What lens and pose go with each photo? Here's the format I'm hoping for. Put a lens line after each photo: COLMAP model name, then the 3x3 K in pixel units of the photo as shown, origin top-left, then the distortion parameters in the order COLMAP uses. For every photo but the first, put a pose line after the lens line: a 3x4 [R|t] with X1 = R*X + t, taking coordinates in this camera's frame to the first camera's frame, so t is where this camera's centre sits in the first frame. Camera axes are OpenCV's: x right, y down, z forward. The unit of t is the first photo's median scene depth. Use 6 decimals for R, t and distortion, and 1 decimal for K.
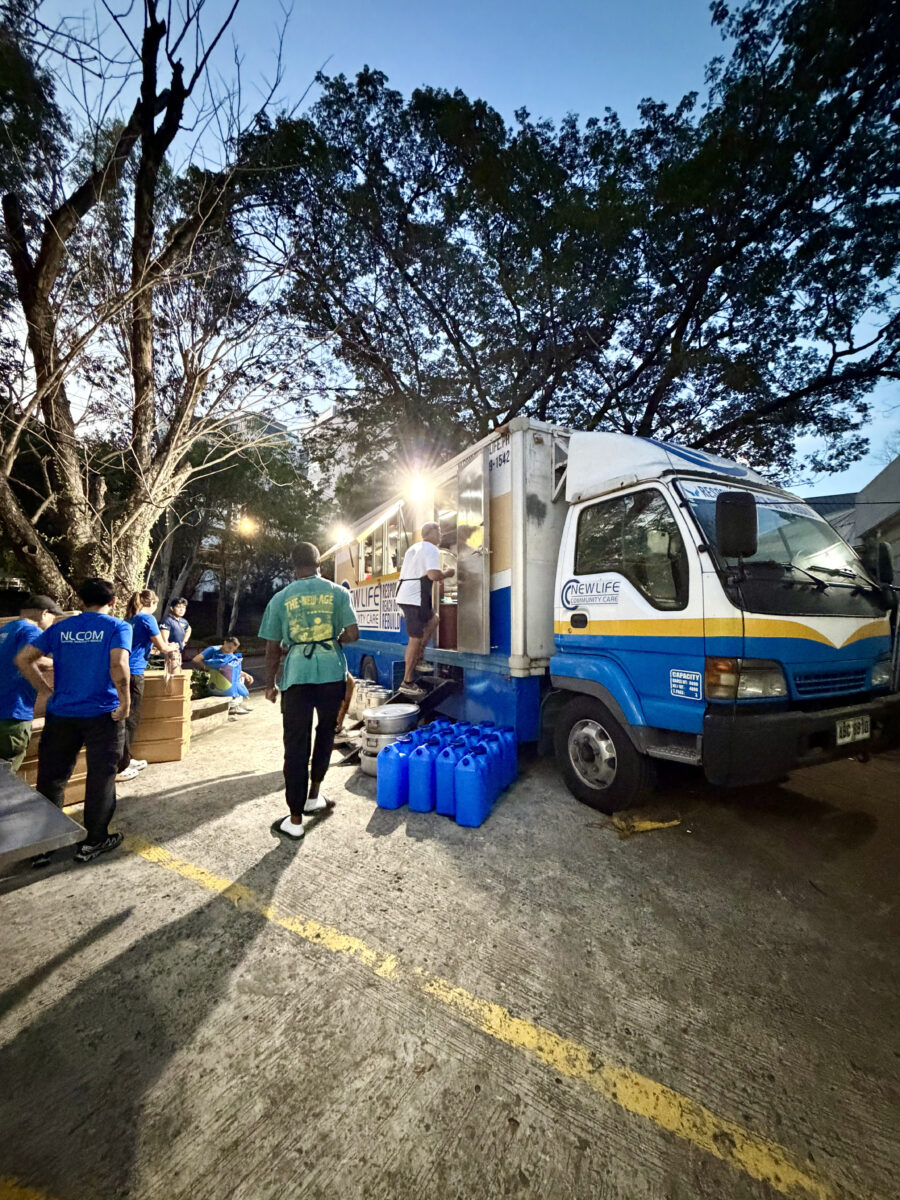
lens RADIAL K [[473.3, 0, 450.2], [0, 473.3, 592.5], [0, 0, 1]] dist [0.001092, -0.000216]
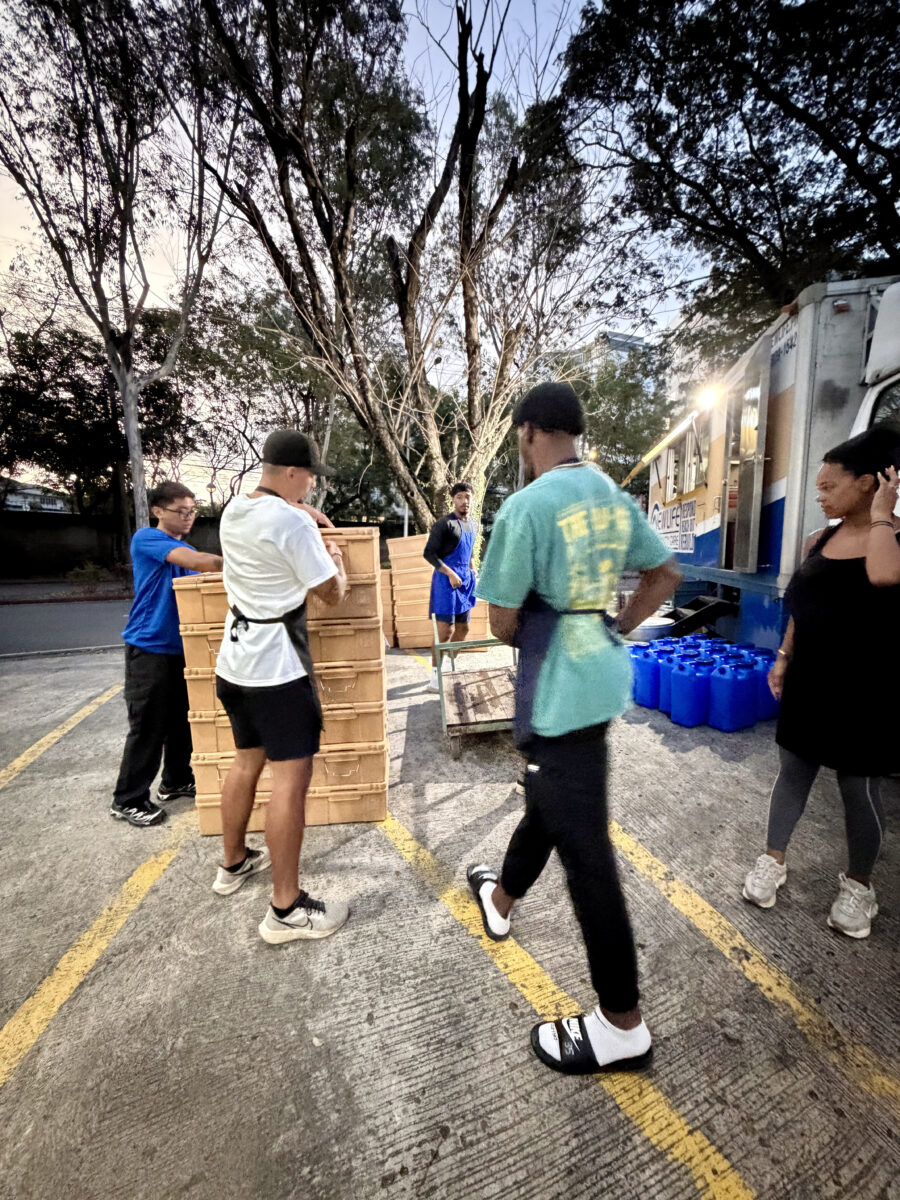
lens RADIAL K [[473.3, 0, 450.2], [0, 473.3, 592.5], [0, 0, 1]] dist [0.001092, -0.000216]
pose [[0.753855, 0.063449, -0.653970, 0.157394], [0.037121, 0.989624, 0.138805, 0.011004], [0.655992, -0.128915, 0.743677, -0.054940]]
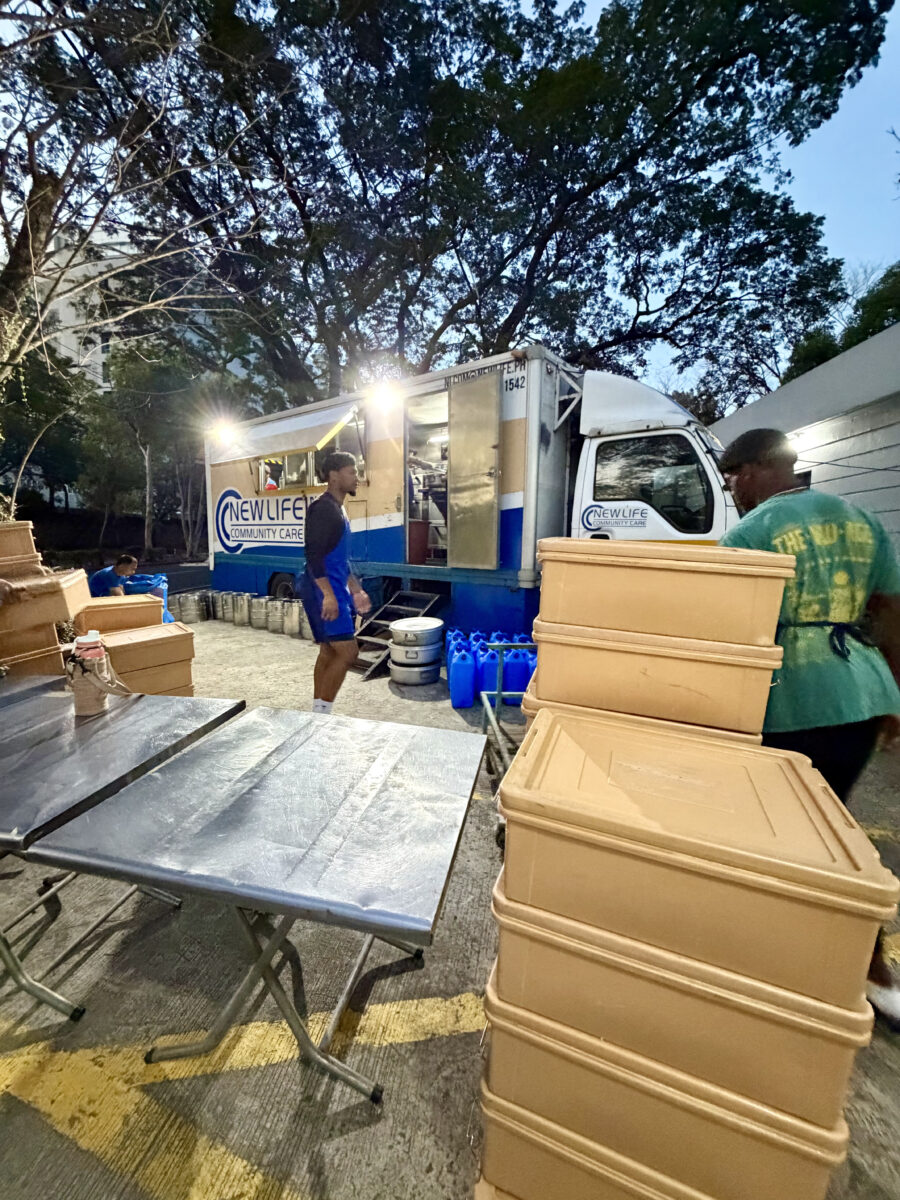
lens RADIAL K [[473.3, 0, 450.2], [0, 473.3, 592.5], [0, 0, 1]] dist [0.001092, -0.000216]
pose [[0.909244, -0.041178, 0.414222, -0.316234], [-0.034318, 0.984292, 0.173179, -0.002398], [-0.414847, -0.171678, 0.893549, 0.029460]]
